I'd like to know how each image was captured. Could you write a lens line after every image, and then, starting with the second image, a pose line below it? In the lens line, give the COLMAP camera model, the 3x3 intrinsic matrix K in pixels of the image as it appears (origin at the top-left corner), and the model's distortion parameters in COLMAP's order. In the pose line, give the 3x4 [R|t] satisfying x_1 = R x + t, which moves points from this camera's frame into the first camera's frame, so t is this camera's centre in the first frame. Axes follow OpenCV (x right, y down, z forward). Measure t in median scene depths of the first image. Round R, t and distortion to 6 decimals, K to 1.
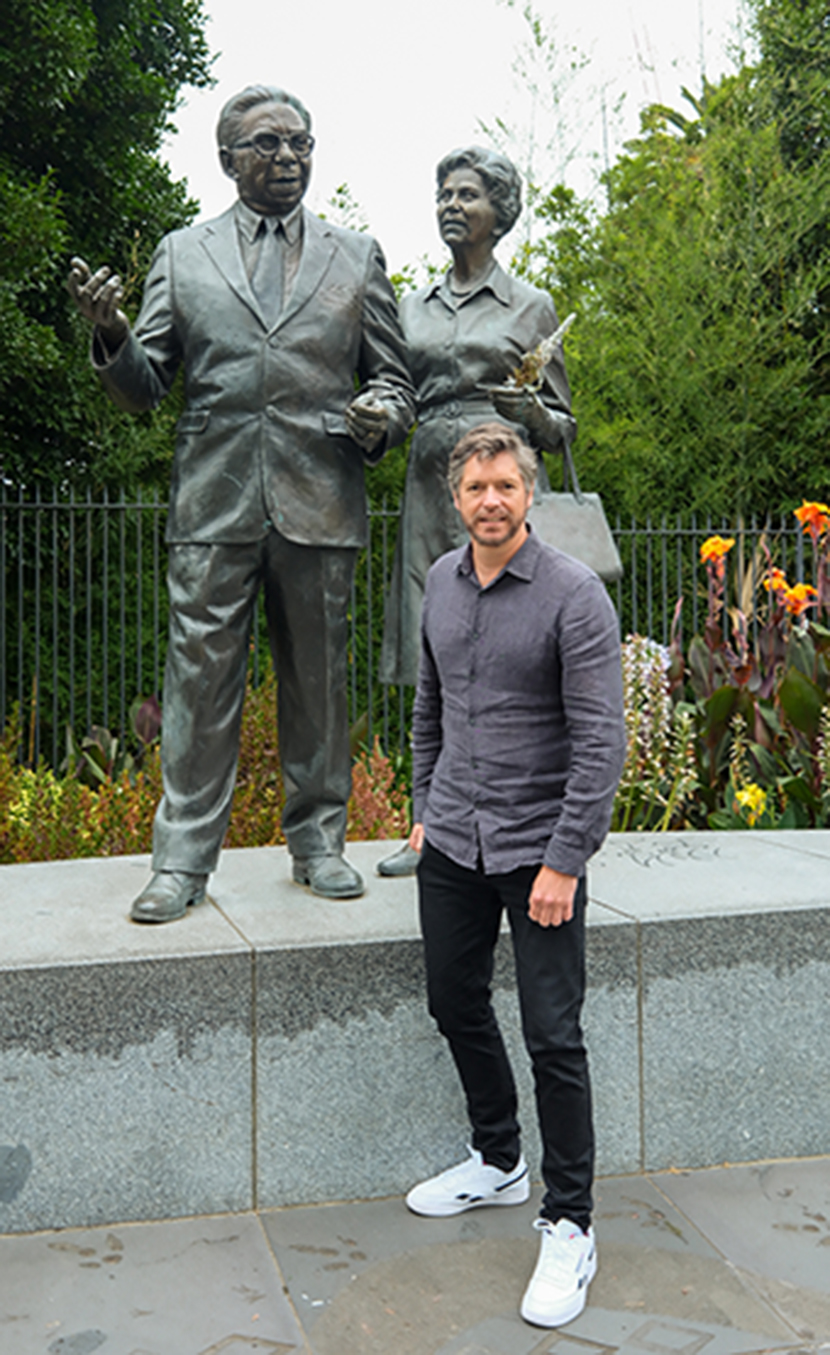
lens RADIAL K [[1418.9, 0, 413.7], [0, 1418.9, 575.1], [0, 0, 1]] dist [0.027861, 0.000000]
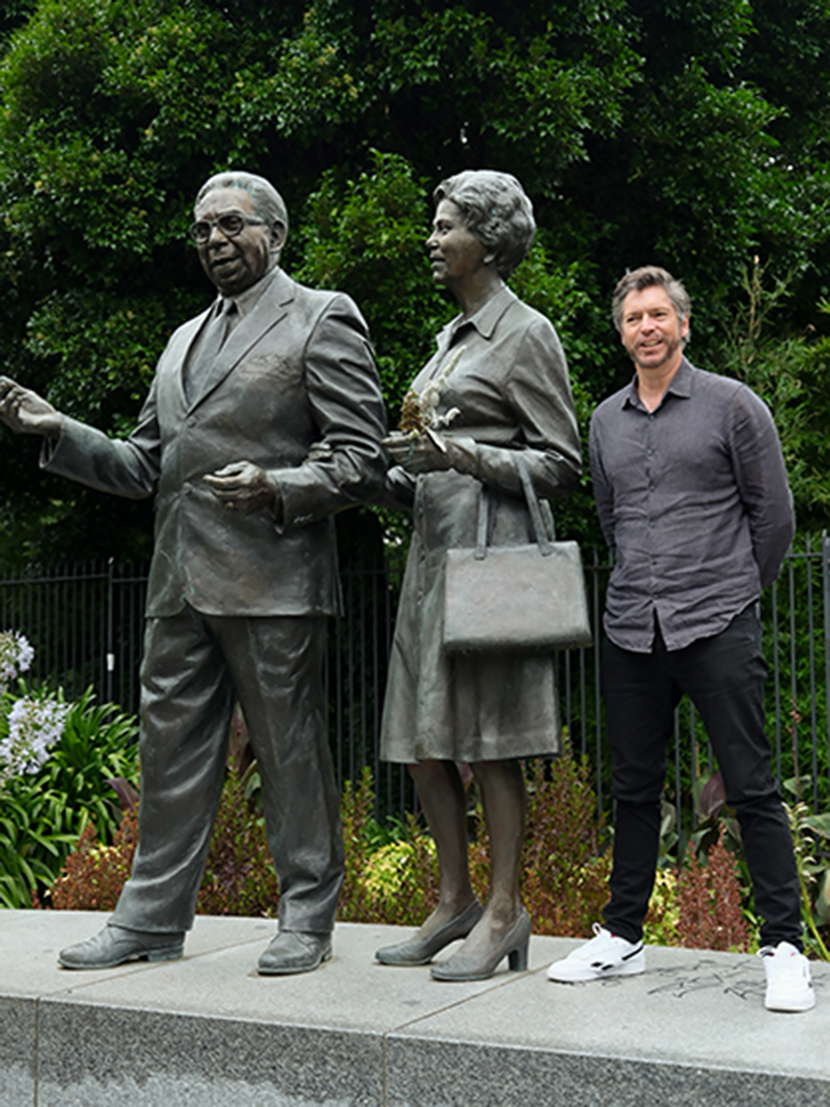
lens RADIAL K [[1609.4, 0, 416.6], [0, 1609.4, 558.0], [0, 0, 1]] dist [0.016071, 0.000000]
pose [[0.717678, -0.054441, -0.694243, 0.869629], [0.022155, 0.998220, -0.055376, 0.004462], [0.696022, 0.024361, 0.717607, 0.286207]]
